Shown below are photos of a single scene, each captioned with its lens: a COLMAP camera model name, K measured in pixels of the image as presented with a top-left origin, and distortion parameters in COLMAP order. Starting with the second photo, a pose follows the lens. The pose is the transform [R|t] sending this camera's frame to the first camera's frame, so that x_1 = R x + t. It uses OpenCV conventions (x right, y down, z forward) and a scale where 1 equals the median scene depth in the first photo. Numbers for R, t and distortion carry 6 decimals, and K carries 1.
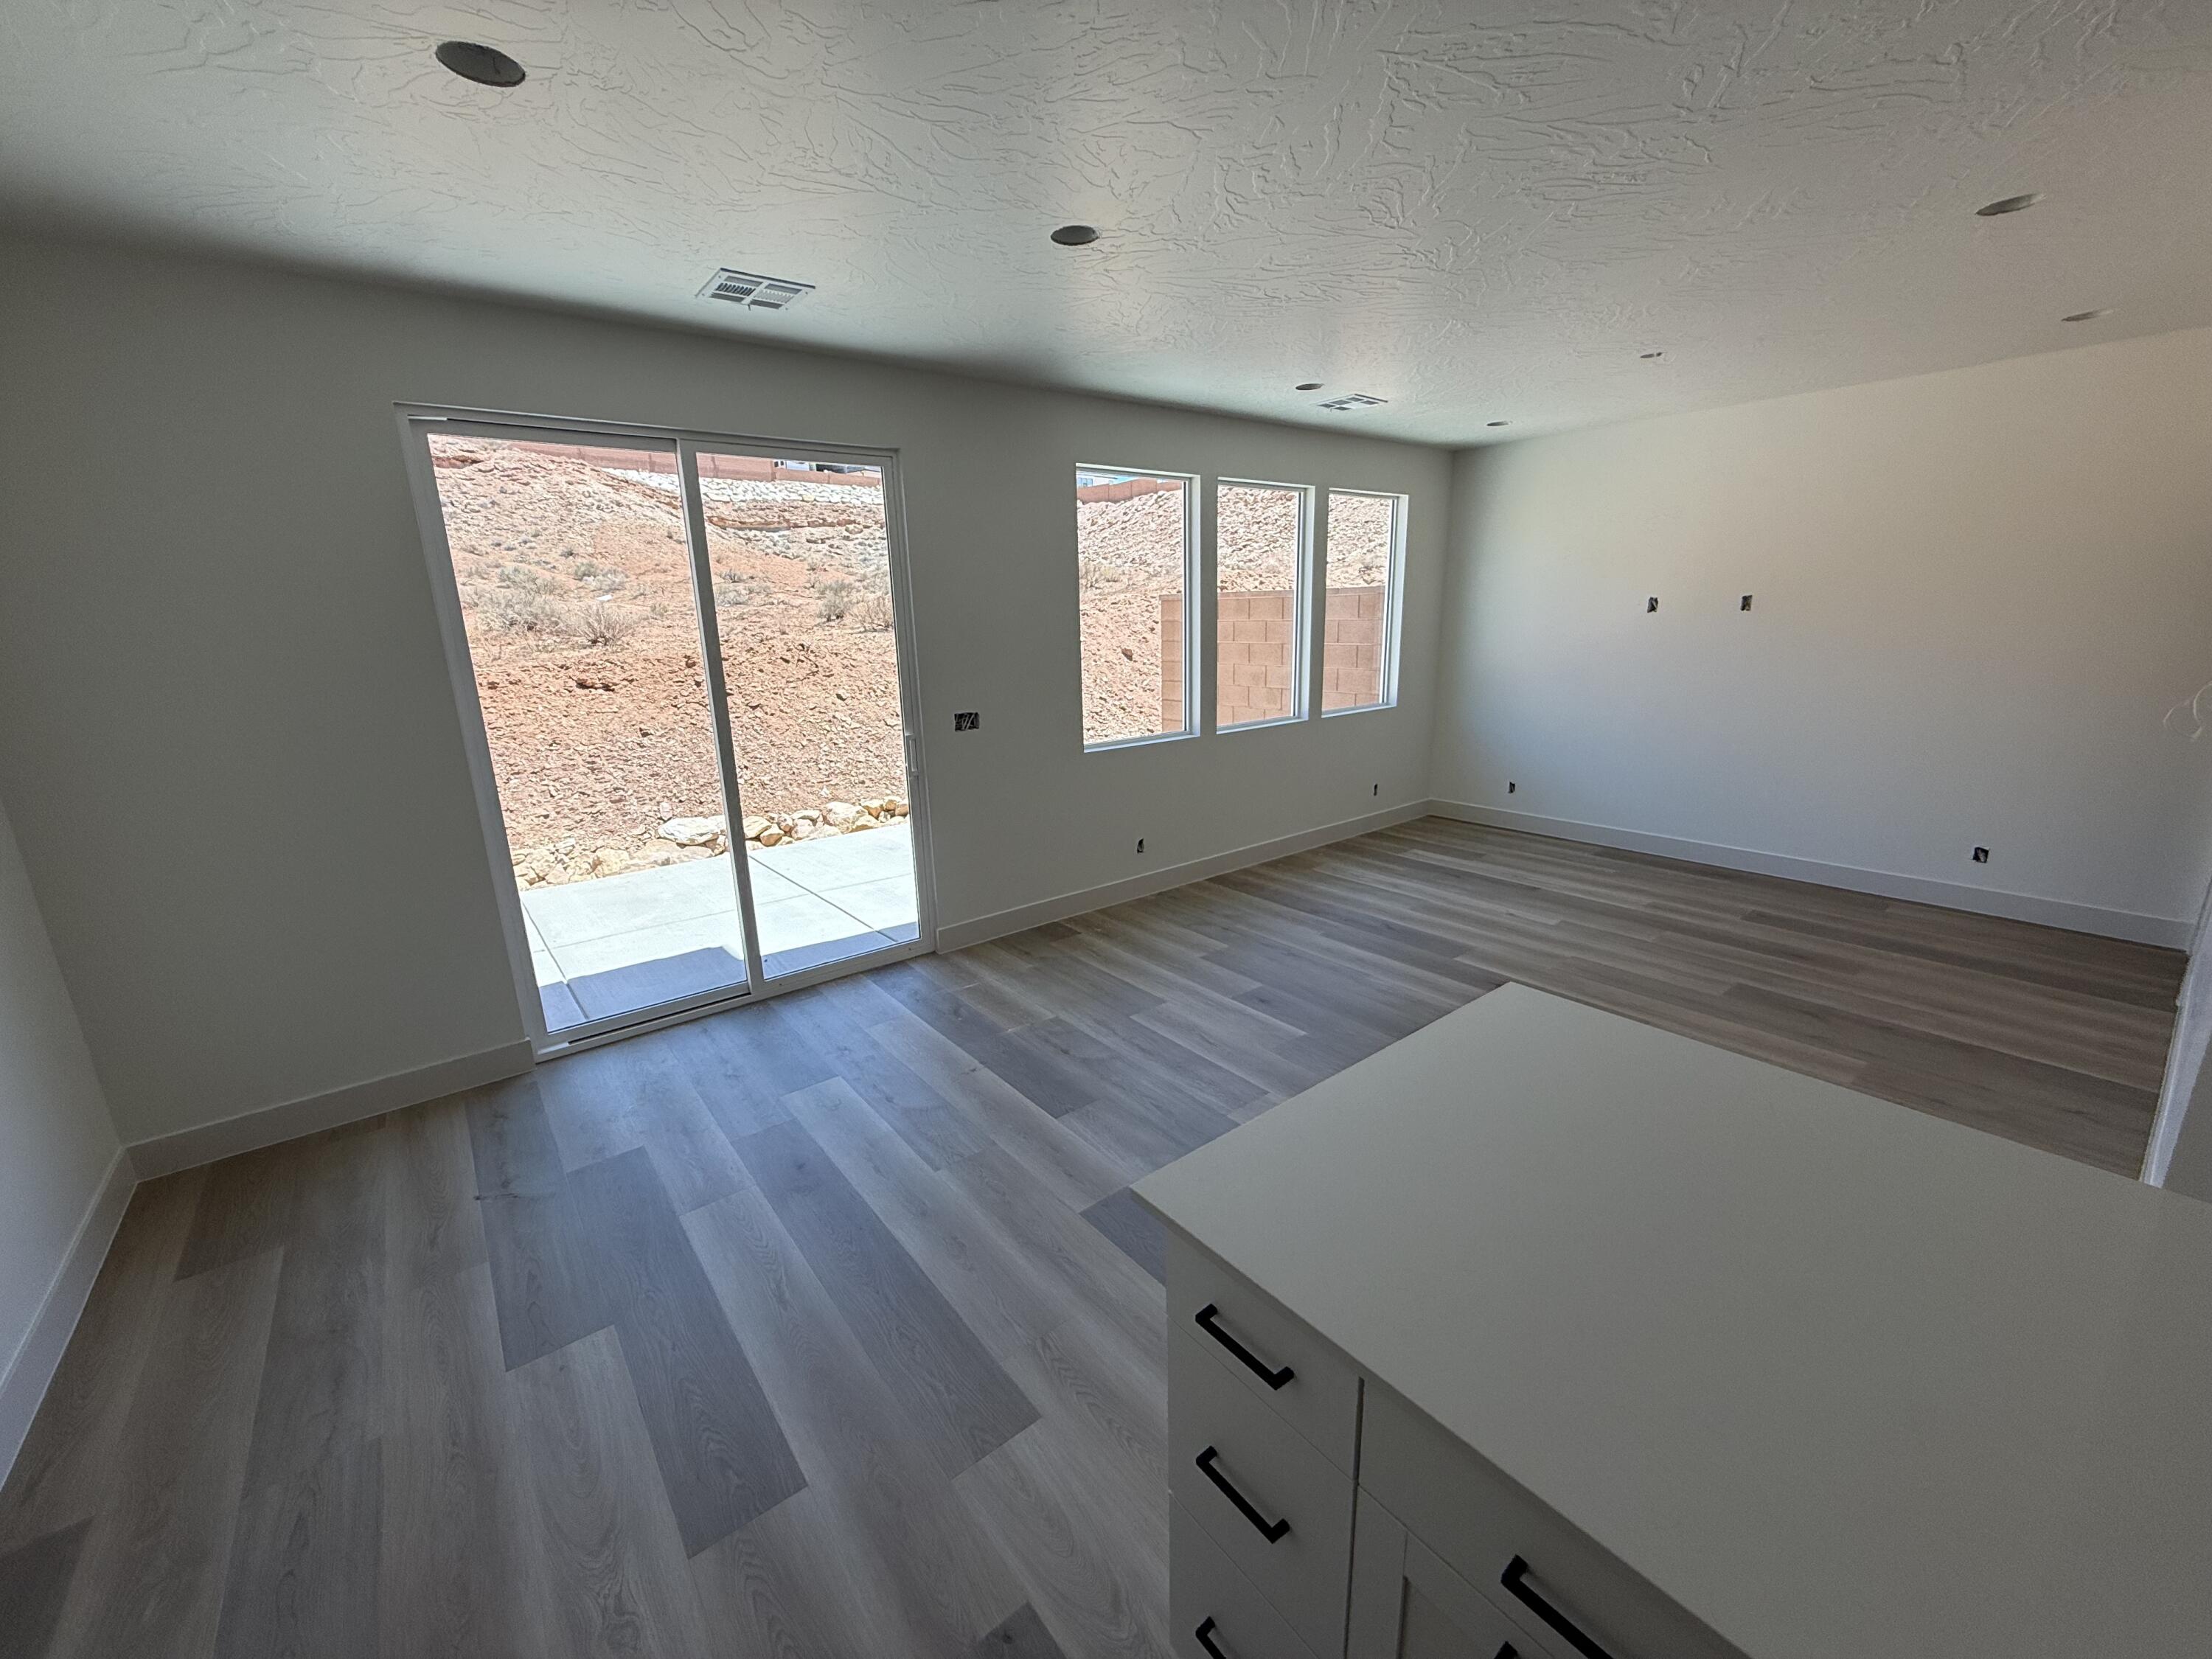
lens RADIAL K [[886.4, 0, 1077.5], [0, 886.4, 845.5], [0, 0, 1]] dist [0.000584, 0.000203]
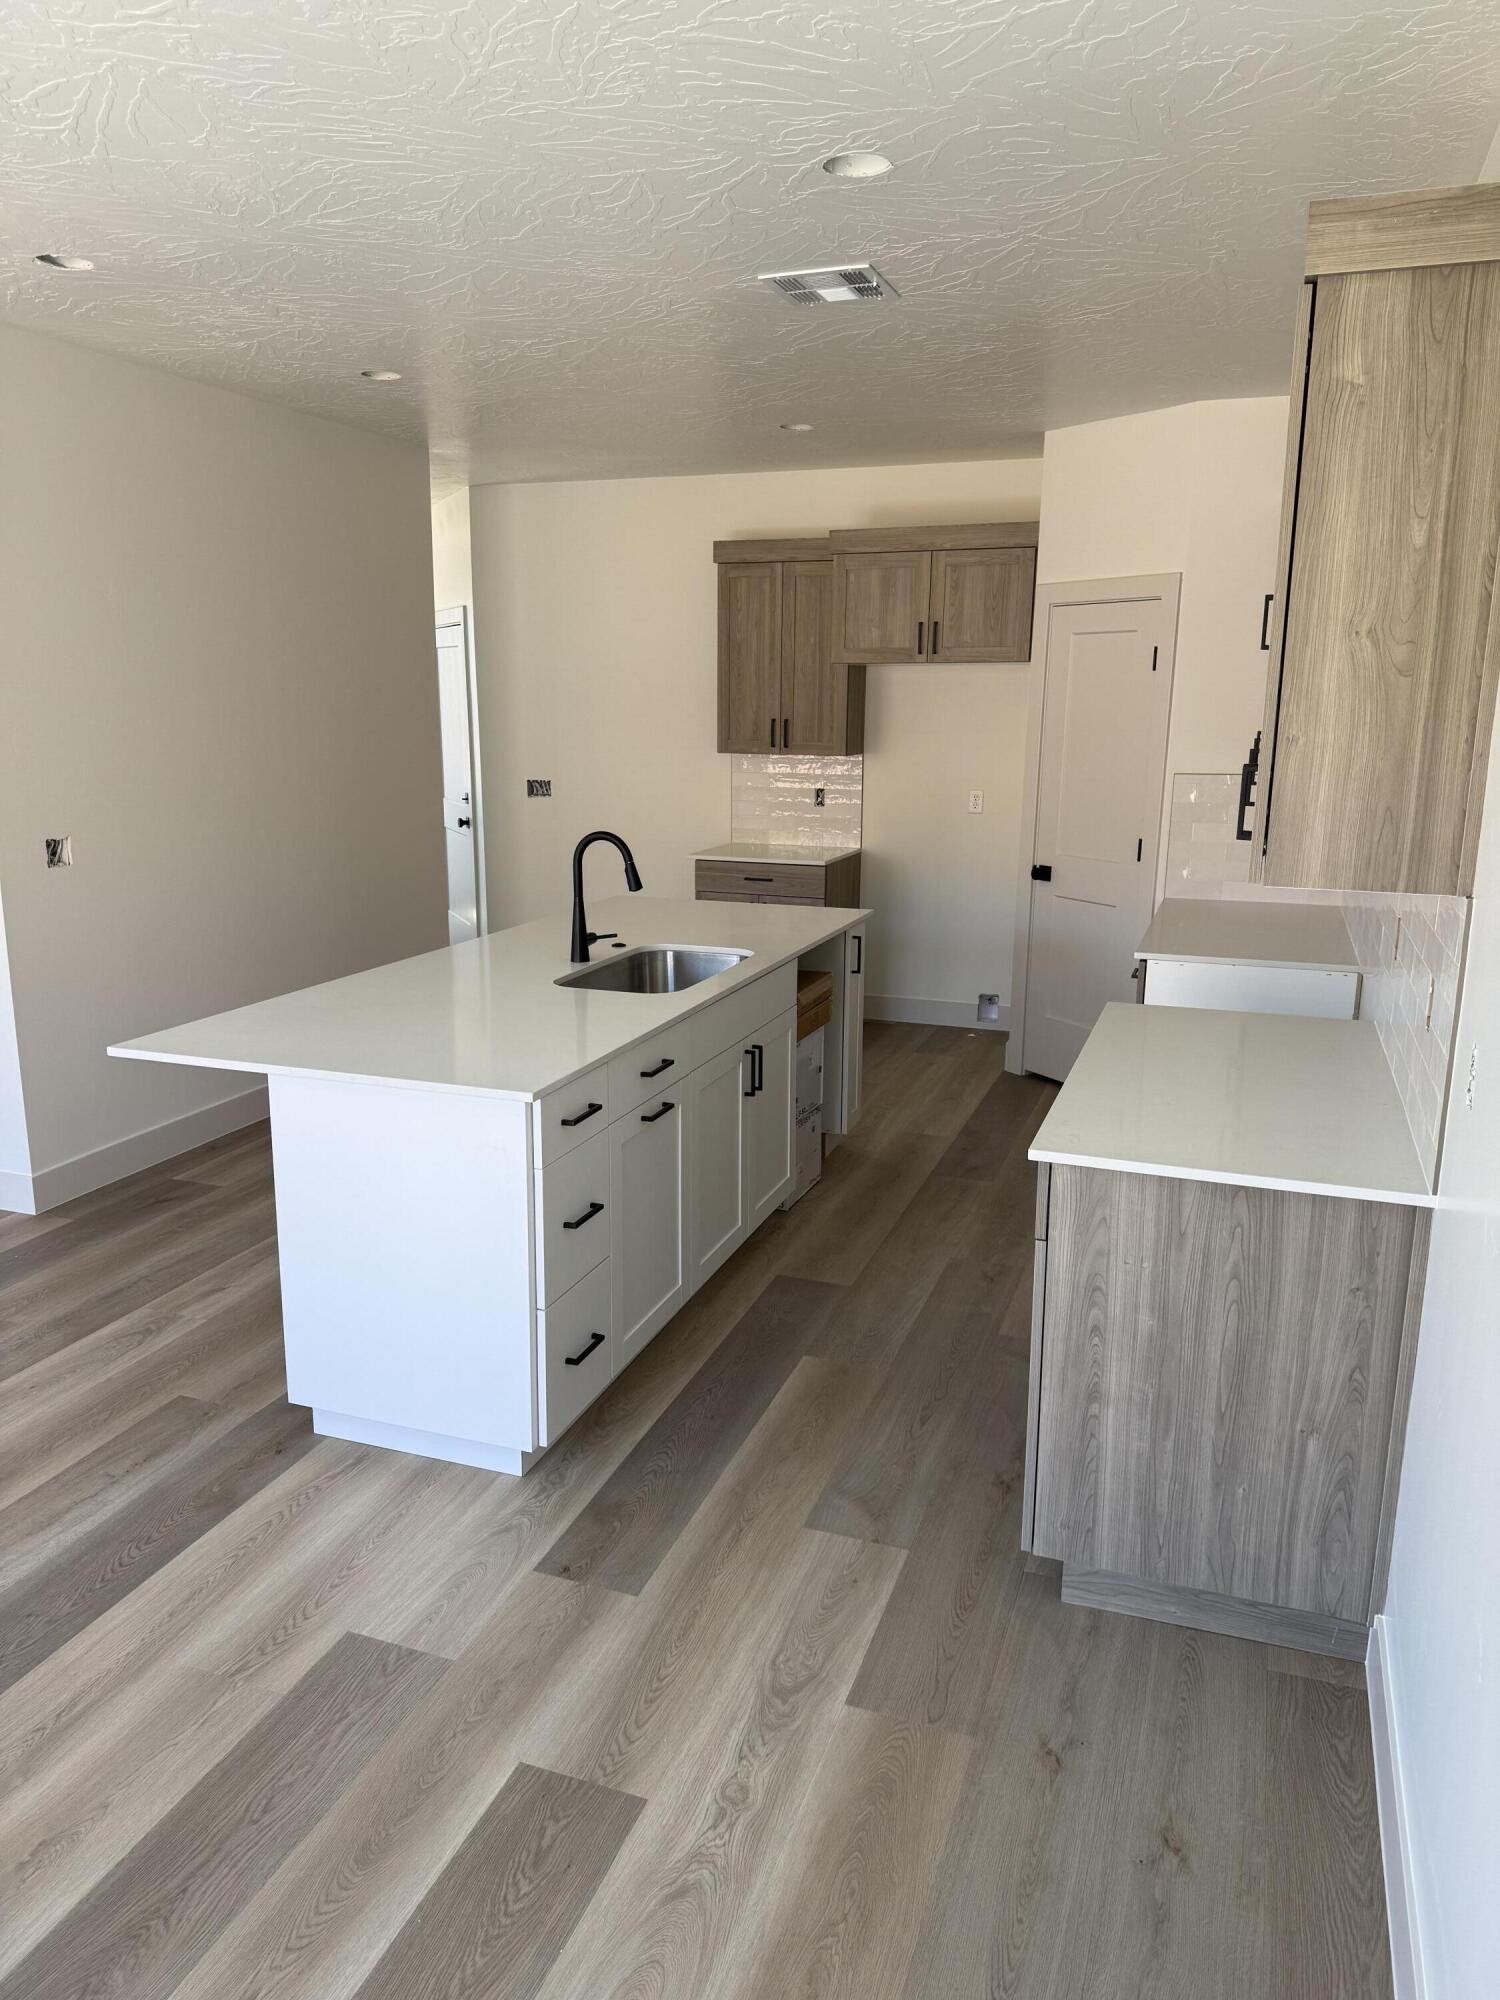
lens RADIAL K [[1419.2, 0, 750.0], [0, 1419.2, 1000.0], [0, 0, 1]] dist [0.095332, -0.123381]
pose [[-0.544721, -0.151966, 0.824734, -1.523126], [0.221397, 0.922495, 0.316208, -0.323119], [-0.808865, 0.354838, -0.468857, 1.300878]]
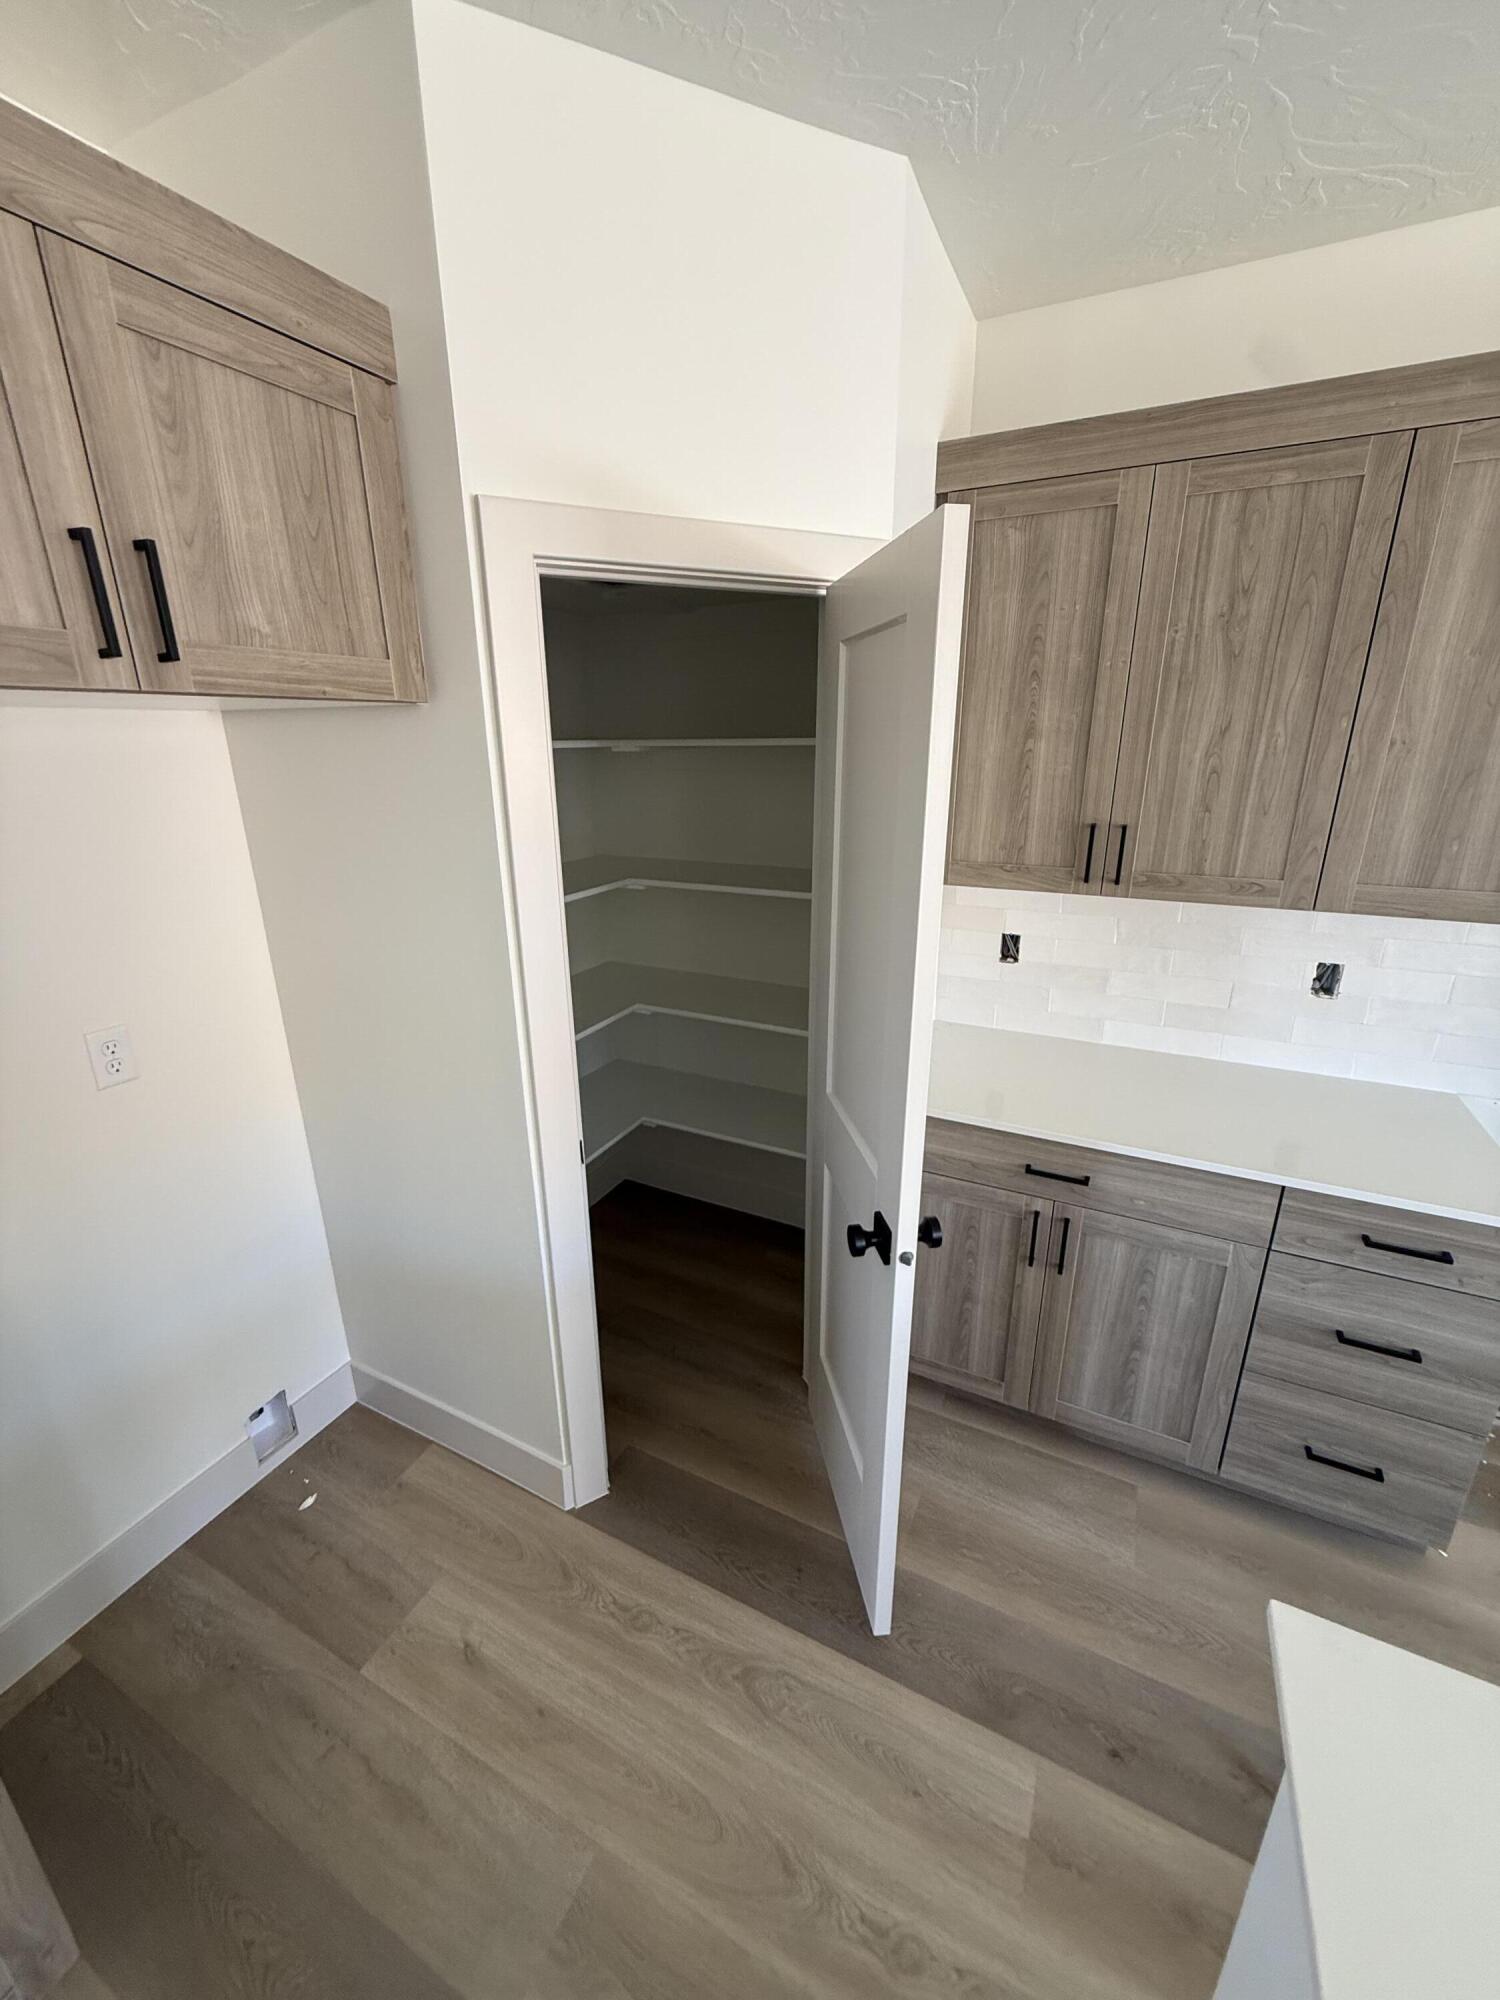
lens RADIAL K [[782.5, 0, 750.0], [0, 782.5, 1000.0], [0, 0, 1]] dist [-0.014787, 0.000165]
pose [[-0.896631, 0.177068, -0.405831, 1.456572], [-0.073555, 0.844257, 0.530867, 0.020726], [0.436625, 0.505843, -0.743963, -0.503063]]
